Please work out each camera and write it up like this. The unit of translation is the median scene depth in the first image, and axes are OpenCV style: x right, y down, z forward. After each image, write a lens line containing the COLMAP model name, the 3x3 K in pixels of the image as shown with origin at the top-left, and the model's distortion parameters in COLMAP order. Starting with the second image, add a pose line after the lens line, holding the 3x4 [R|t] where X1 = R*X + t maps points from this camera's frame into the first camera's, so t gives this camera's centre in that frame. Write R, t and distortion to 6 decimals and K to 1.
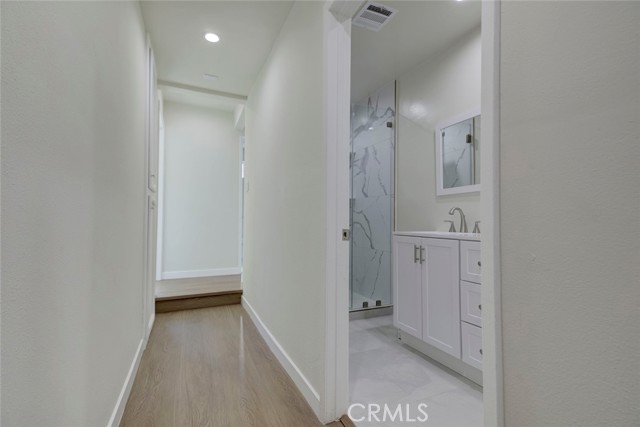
lens RADIAL K [[289.2, 0, 314.3], [0, 289.2, 214.6], [0, 0, 1]] dist [0.023180, -0.003205]
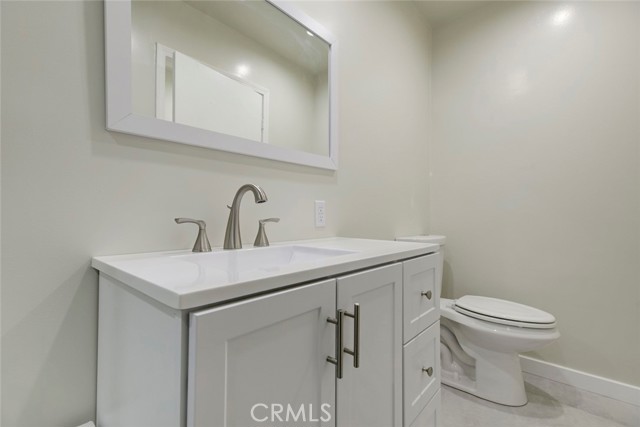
lens RADIAL K [[289.2, 0, 319.6], [0, 289.2, 215.5], [0, 0, 1]] dist [0.023180, -0.003205]
pose [[-0.415695, 0.010043, 0.909449, 0.070896], [-0.013485, 0.999761, -0.017204, 0.015694], [-0.909404, -0.019415, -0.415460, 0.764563]]
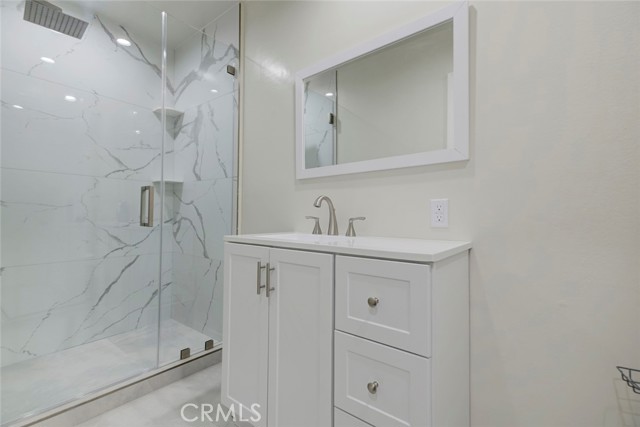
lens RADIAL K [[289.2, 0, 319.7], [0, 289.2, 212.3], [0, 0, 1]] dist [0.023180, -0.003205]
pose [[0.885303, 0.010876, 0.464887, 0.131781], [-0.016575, 0.999829, 0.008174, 0.003929], [-0.464719, -0.014942, 0.885332, 0.315095]]
